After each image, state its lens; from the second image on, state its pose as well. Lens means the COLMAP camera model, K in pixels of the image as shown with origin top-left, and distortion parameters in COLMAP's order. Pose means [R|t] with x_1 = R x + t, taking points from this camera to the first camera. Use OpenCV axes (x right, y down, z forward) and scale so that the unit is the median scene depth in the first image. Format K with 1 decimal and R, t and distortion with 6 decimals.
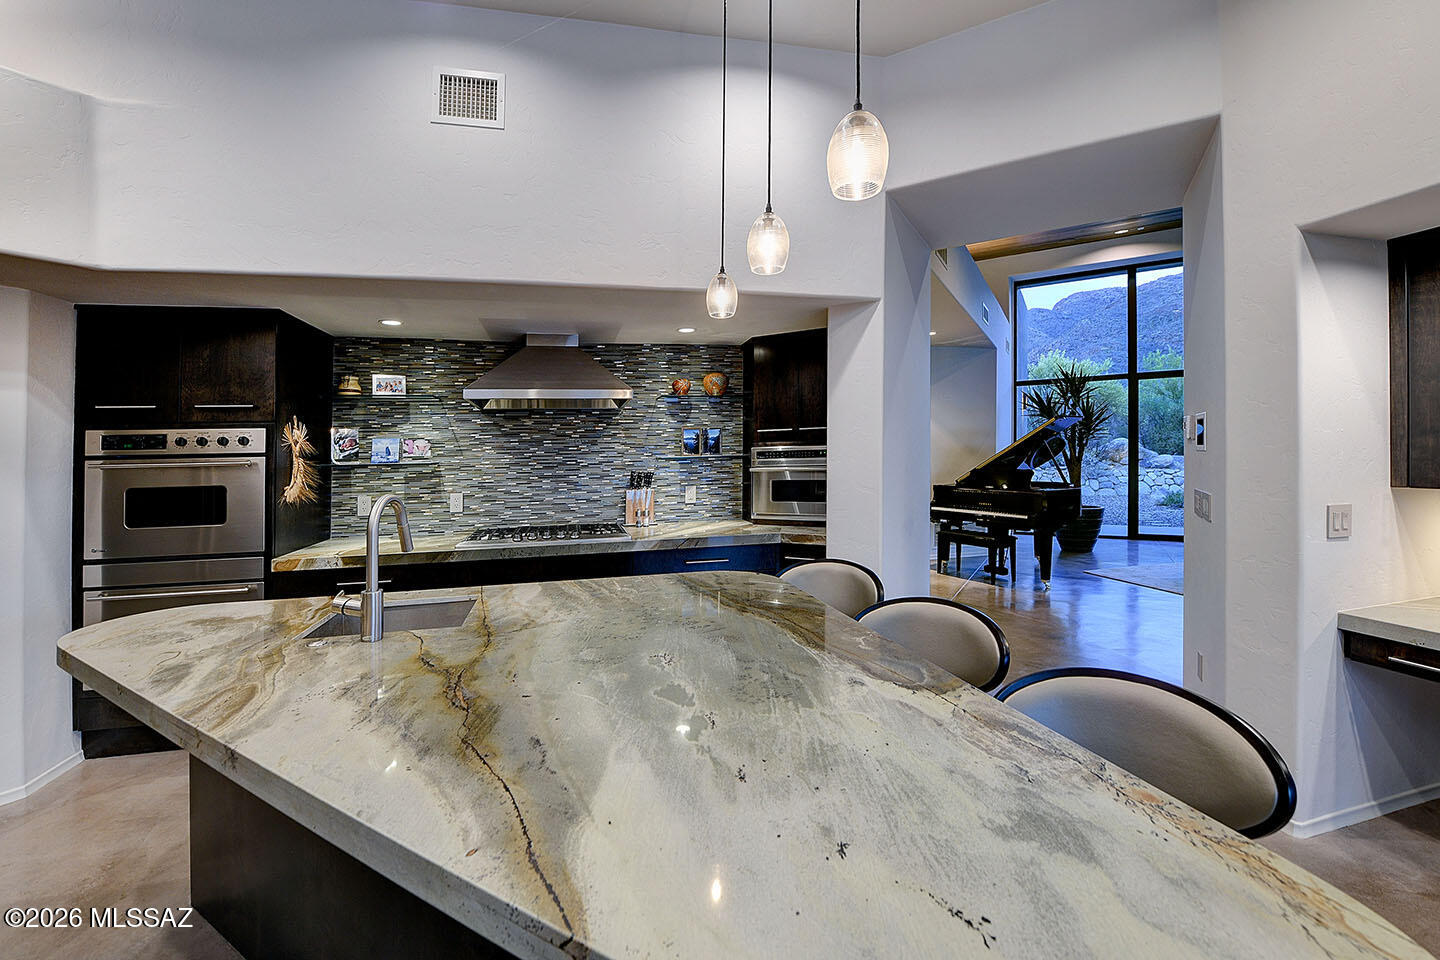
lens RADIAL K [[614.7, 0, 728.4], [0, 614.7, 471.7], [0, 0, 1]] dist [-0.043104, -0.000163]
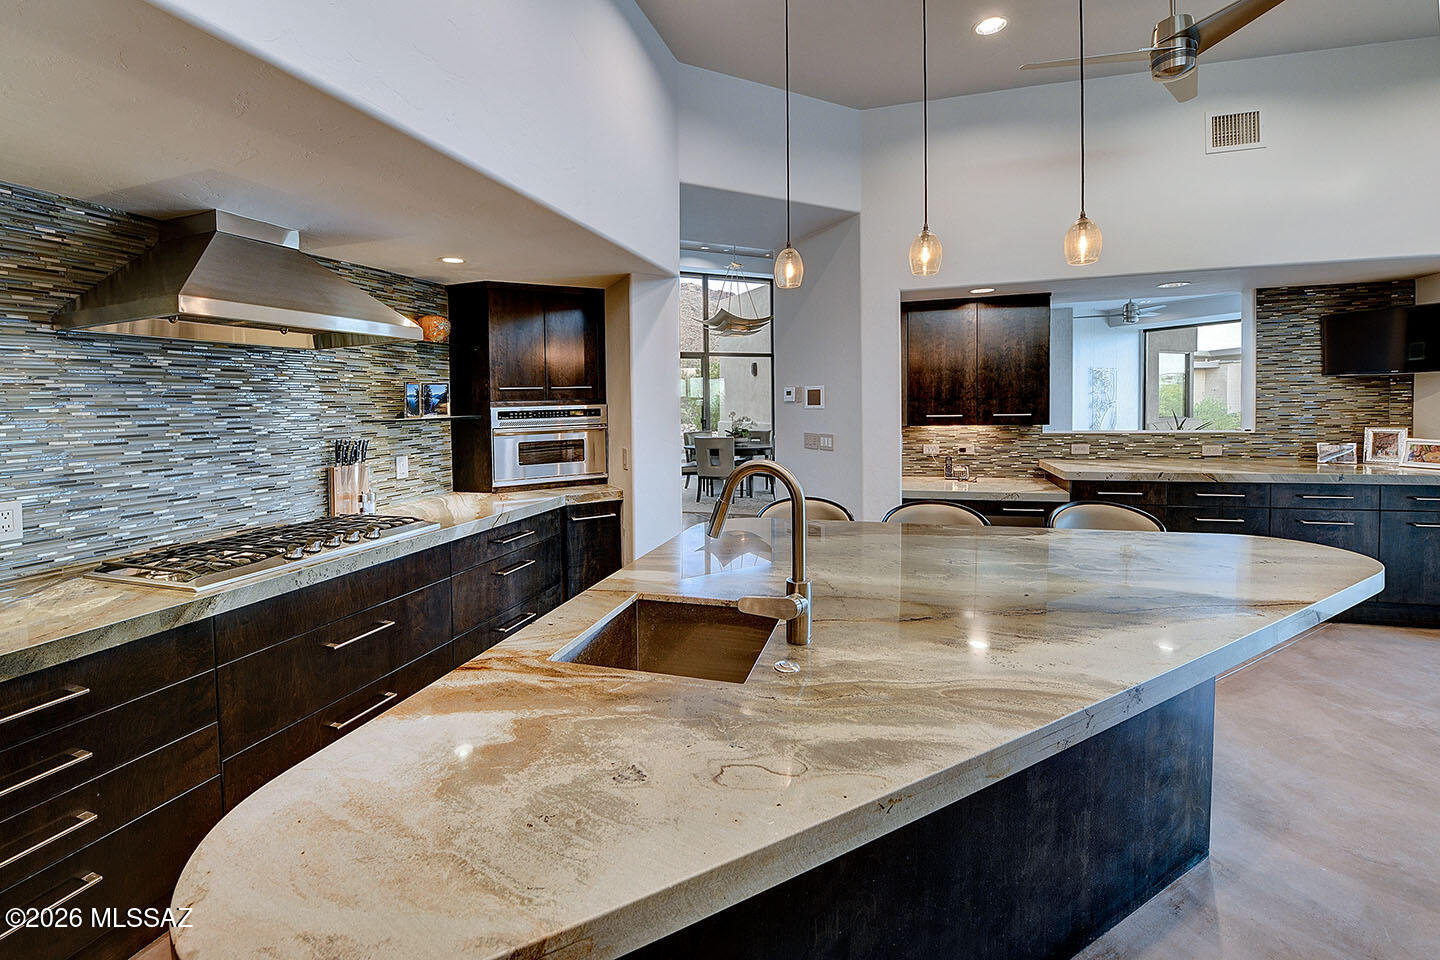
lens RADIAL K [[600.6, 0, 720.8], [0, 600.6, 454.0], [0, 0, 1]] dist [0.000019, -0.000030]
pose [[0.522719, -0.064936, 0.850029, -0.533746], [0.034057, 0.997889, 0.055288, -0.008612], [-0.851825, 0.000049, 0.523827, 0.268701]]
